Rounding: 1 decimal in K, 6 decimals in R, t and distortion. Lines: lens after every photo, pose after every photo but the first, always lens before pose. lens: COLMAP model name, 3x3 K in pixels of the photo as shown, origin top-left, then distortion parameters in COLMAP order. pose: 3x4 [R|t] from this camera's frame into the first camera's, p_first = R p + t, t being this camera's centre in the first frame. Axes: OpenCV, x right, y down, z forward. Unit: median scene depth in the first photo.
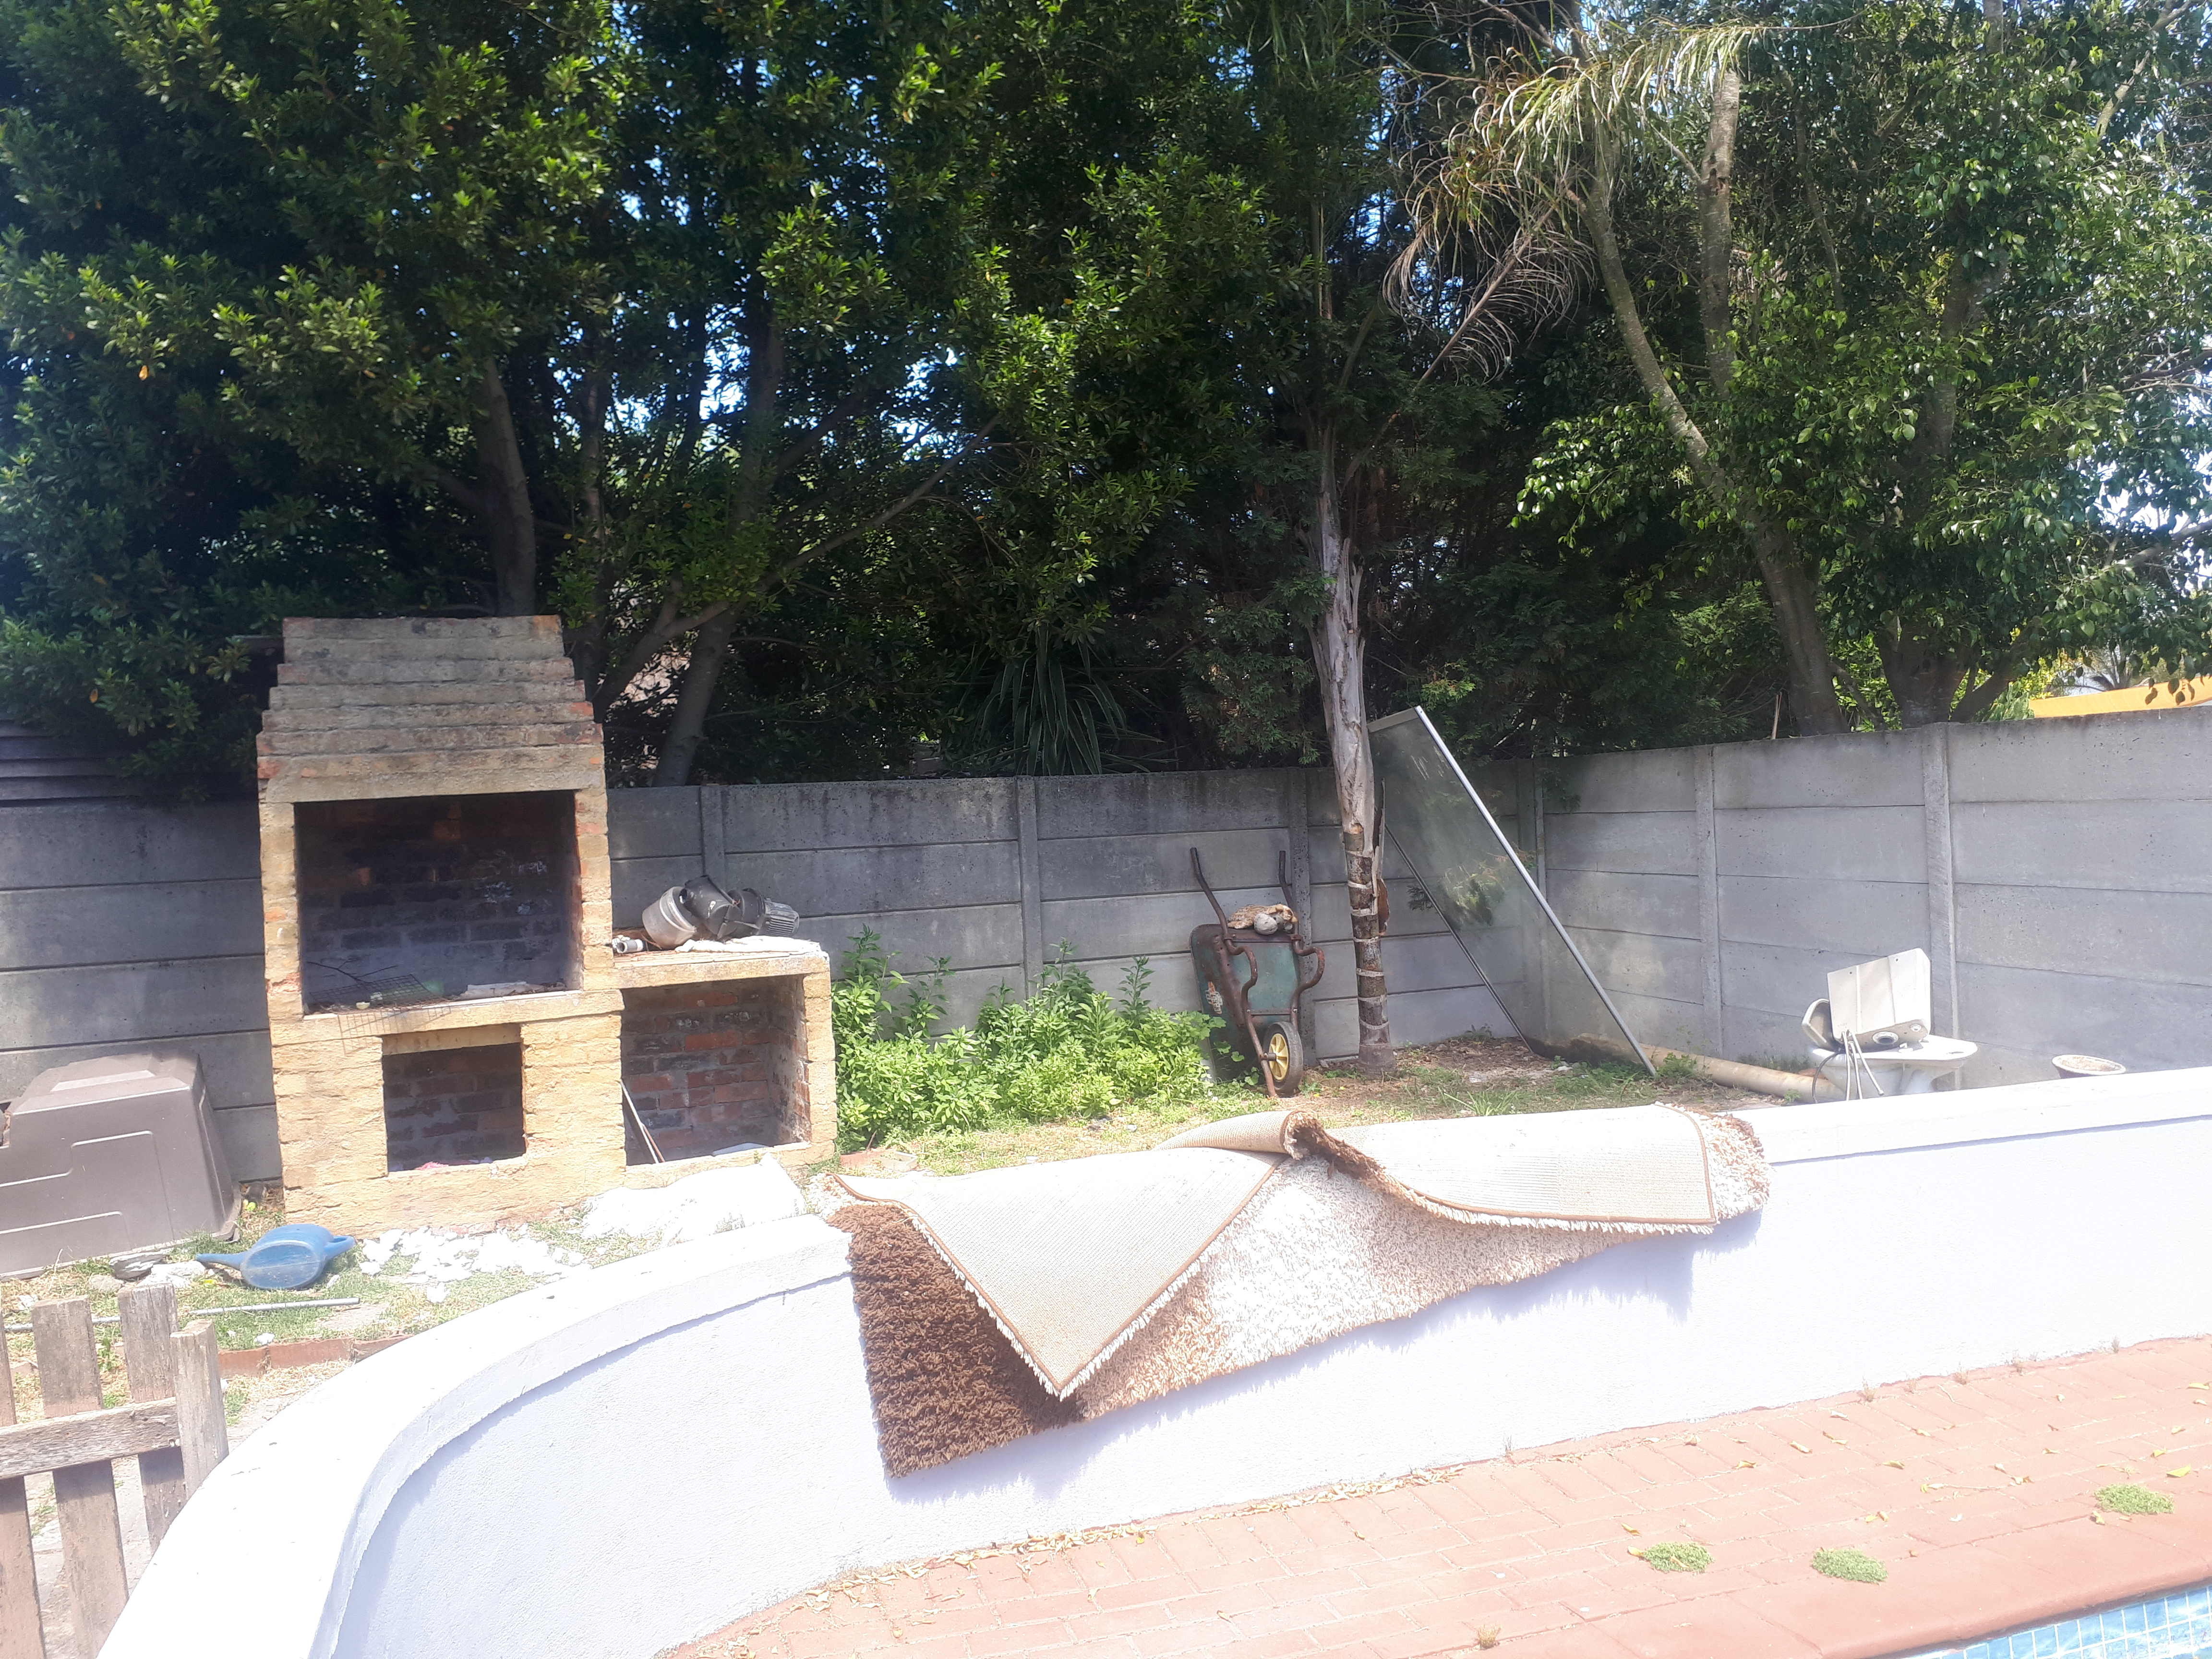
lens RADIAL K [[1780.1, 0, 1114.9], [0, 1780.1, 854.6], [0, 0, 1]] dist [0.144918, -0.355786]
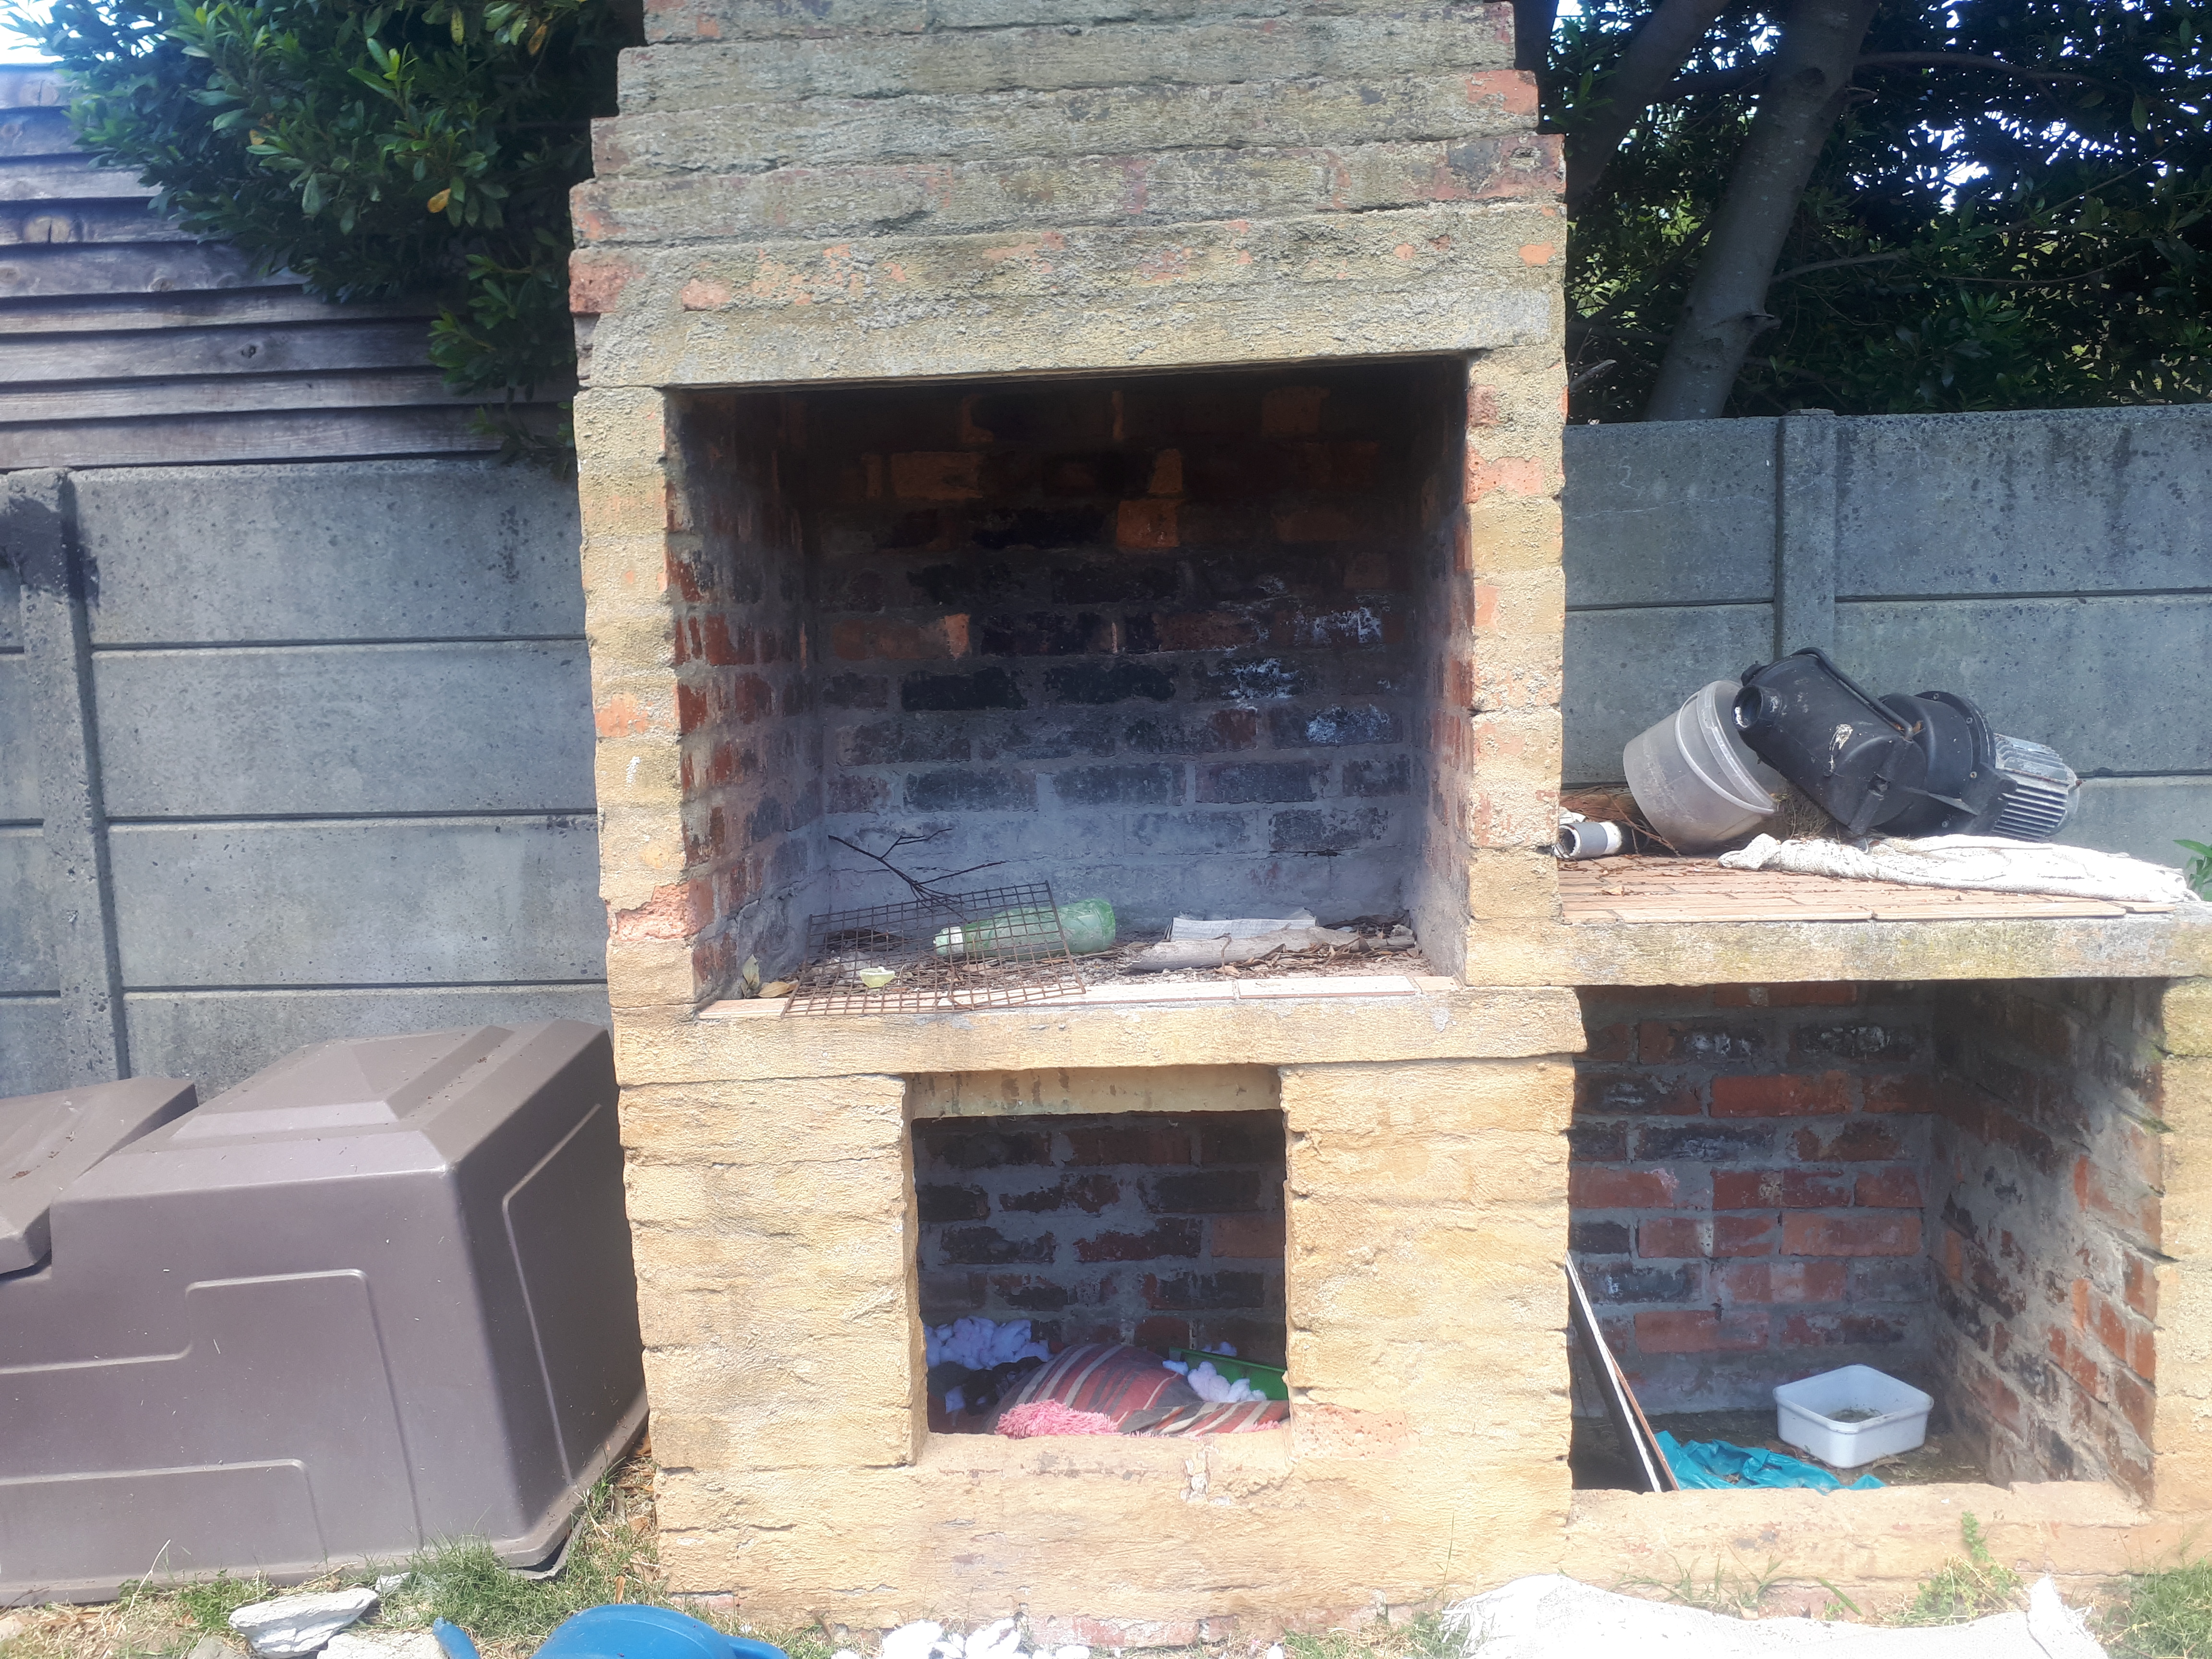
lens RADIAL K [[1780.1, 0, 1114.9], [0, 1780.1, 854.6], [0, 0, 1]] dist [0.144918, -0.355786]
pose [[0.892143, 0.067280, -0.446716, -0.208376], [-0.024042, 0.994518, 0.101769, 0.020683], [0.451114, -0.080052, 0.888869, 0.683380]]
